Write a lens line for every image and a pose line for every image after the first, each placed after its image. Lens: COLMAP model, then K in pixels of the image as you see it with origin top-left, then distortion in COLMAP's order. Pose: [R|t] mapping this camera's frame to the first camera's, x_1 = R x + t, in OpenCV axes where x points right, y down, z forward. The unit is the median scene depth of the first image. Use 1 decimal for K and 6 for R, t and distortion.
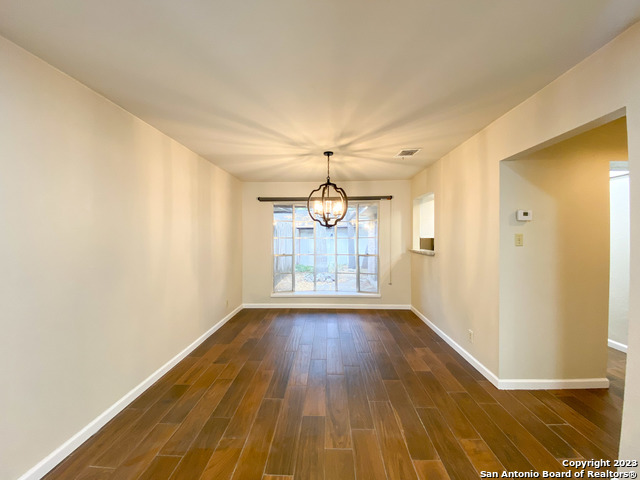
lens RADIAL K [[256.6, 0, 319.6], [0, 256.6, 238.4], [0, 0, 1]] dist [0.030160, -0.023932]
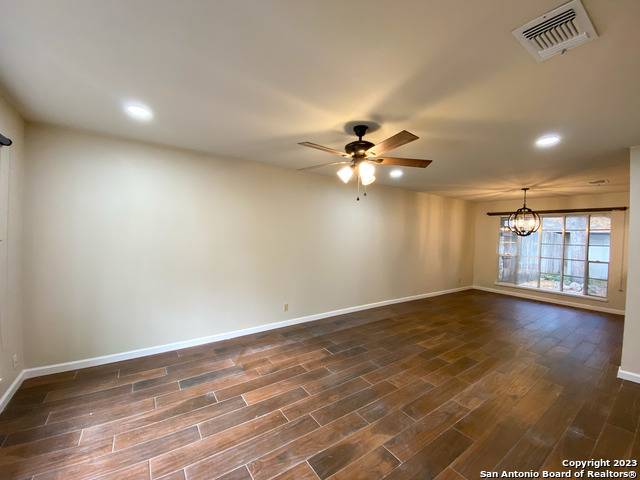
lens RADIAL K [[262.9, 0, 323.1], [0, 262.9, 239.9], [0, 0, 1]] dist [0.032381, -0.021171]
pose [[0.611068, 0.041706, -0.790479, 0.477596], [-0.044258, 0.998849, 0.018487, 0.004398], [0.790340, 0.023688, 0.612210, -0.795575]]
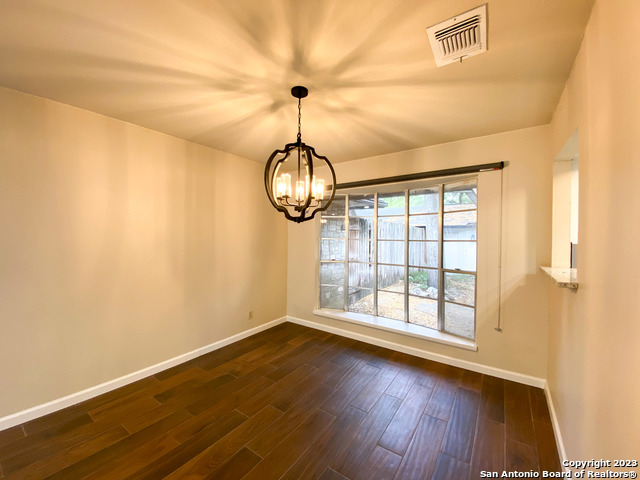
lens RADIAL K [[256.6, 0, 319.6], [0, 256.6, 238.4], [0, 0, 1]] dist [0.030160, -0.023932]
pose [[0.839318, 0.015647, -0.543416, 0.318858], [-0.016225, 0.999861, 0.003729, -0.007436], [0.543399, 0.005687, 0.839455, 0.448808]]
